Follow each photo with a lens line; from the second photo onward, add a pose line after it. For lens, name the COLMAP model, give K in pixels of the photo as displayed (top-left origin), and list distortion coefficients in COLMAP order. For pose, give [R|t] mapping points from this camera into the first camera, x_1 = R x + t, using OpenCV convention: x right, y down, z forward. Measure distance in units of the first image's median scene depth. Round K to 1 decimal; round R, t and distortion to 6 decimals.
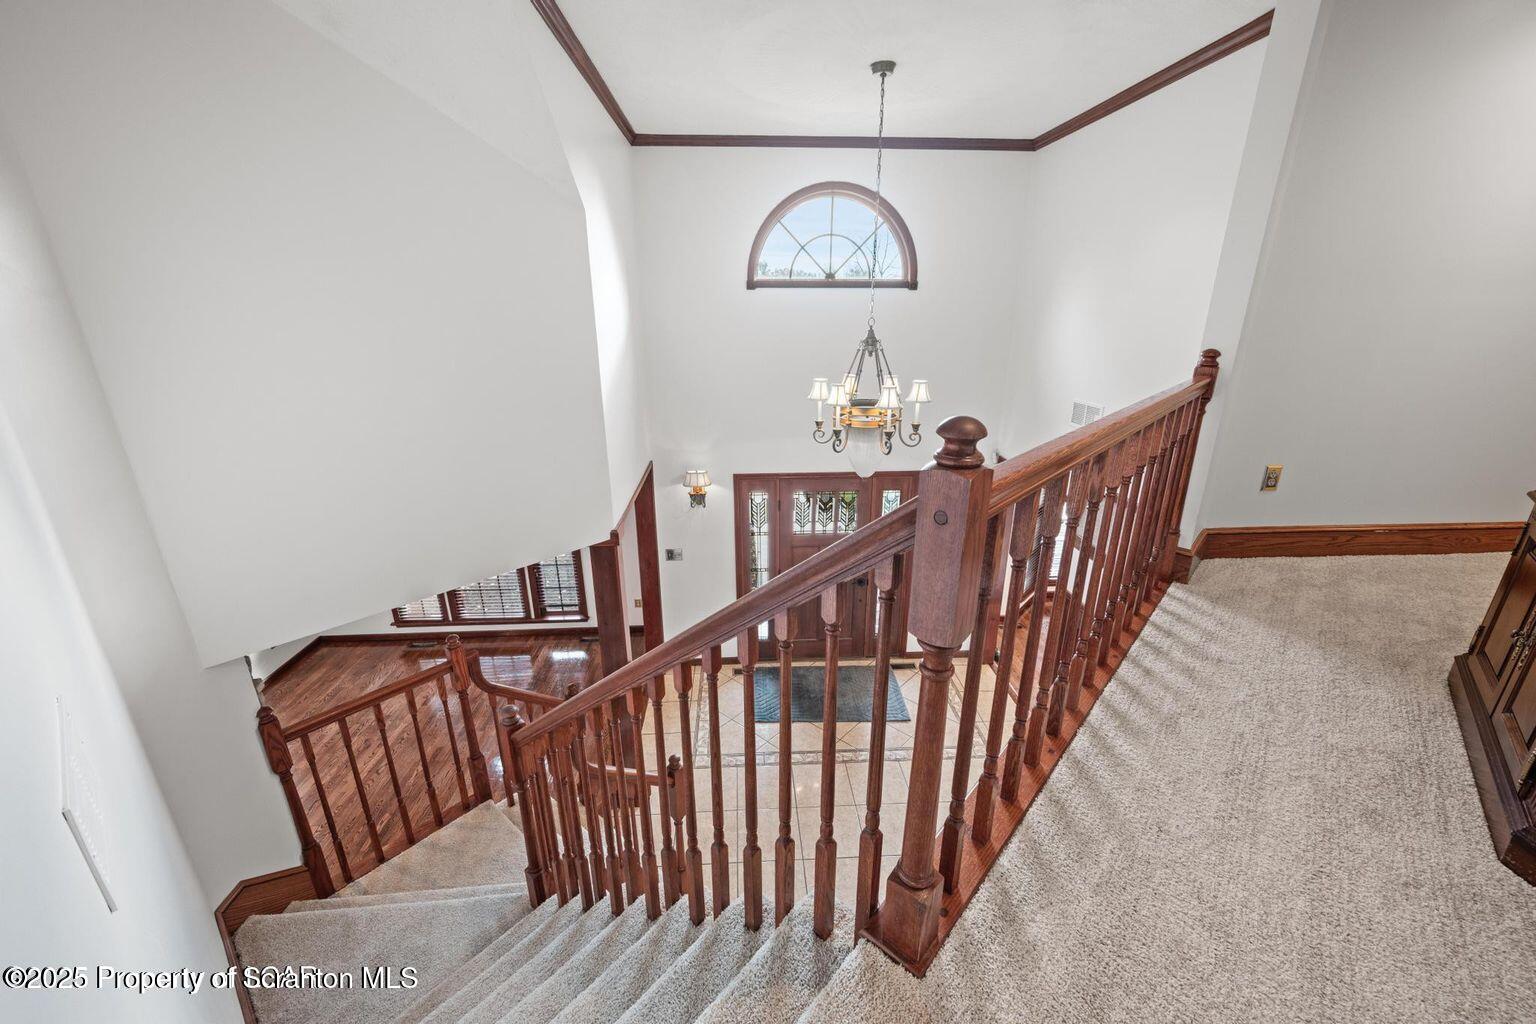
lens RADIAL K [[607.6, 0, 772.6], [0, 607.6, 504.2], [0, 0, 1]] dist [-0.002863, -0.000275]
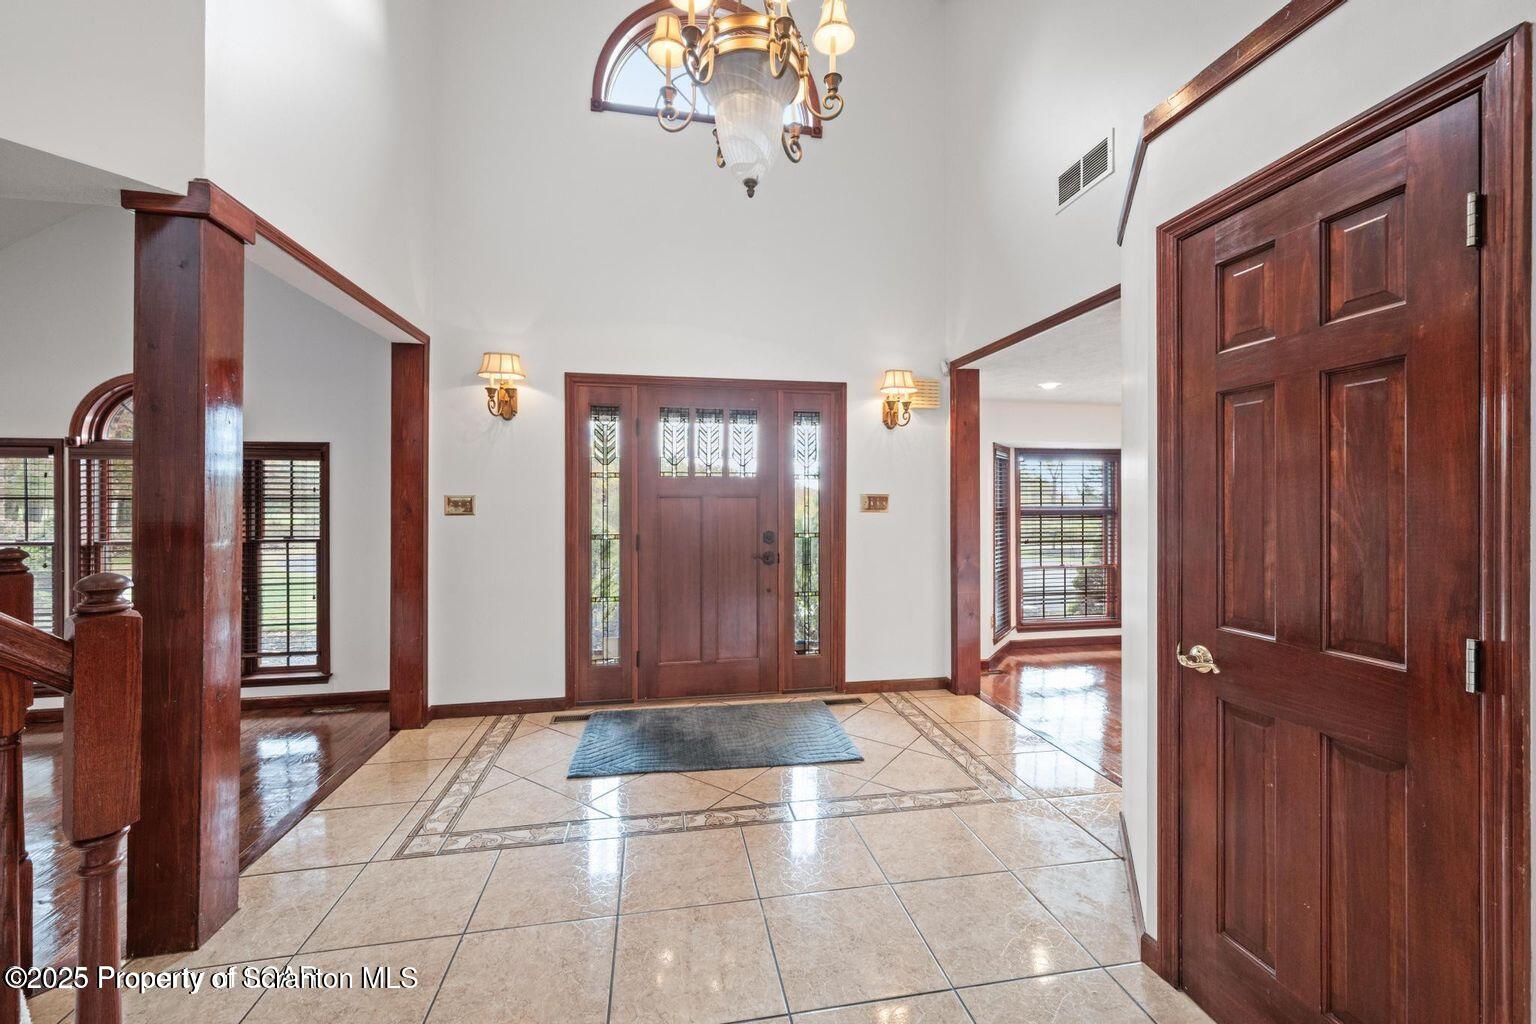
lens RADIAL K [[607.6, 0, 770.1], [0, 607.6, 498.1], [0, 0, 1]] dist [-0.002863, -0.000275]
pose [[0.991863, 0.003174, 0.127270, 0.069983], [0.037115, 0.949055, -0.312918, 0.285245], [-0.121779, 0.315095, 0.941215, 0.401538]]
